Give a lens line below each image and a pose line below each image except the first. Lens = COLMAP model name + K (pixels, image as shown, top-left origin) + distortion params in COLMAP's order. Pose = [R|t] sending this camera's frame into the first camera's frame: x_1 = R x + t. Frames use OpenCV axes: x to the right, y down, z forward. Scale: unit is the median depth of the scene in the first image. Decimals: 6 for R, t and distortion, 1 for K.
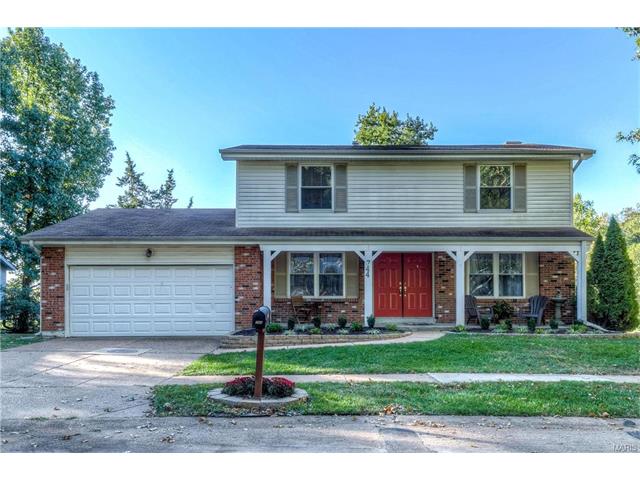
lens RADIAL K [[519.8, 0, 319.8], [0, 519.8, 240.1], [0, 0, 1]] dist [0.056713, -0.010794]
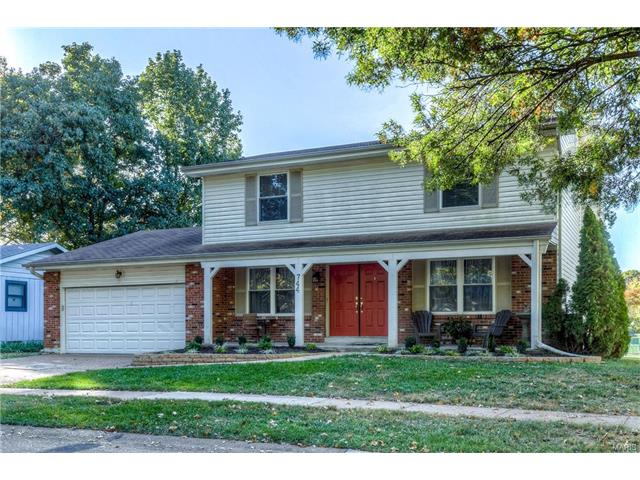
lens RADIAL K [[621.9, 0, 320.4], [0, 621.9, 241.6], [0, 0, 1]] dist [0.099508, 0.000000]
pose [[0.915091, -0.055199, -0.399451, 0.540506], [0.053197, 0.998454, -0.016106, 0.001056], [0.399723, -0.006511, 0.916613, 0.004305]]
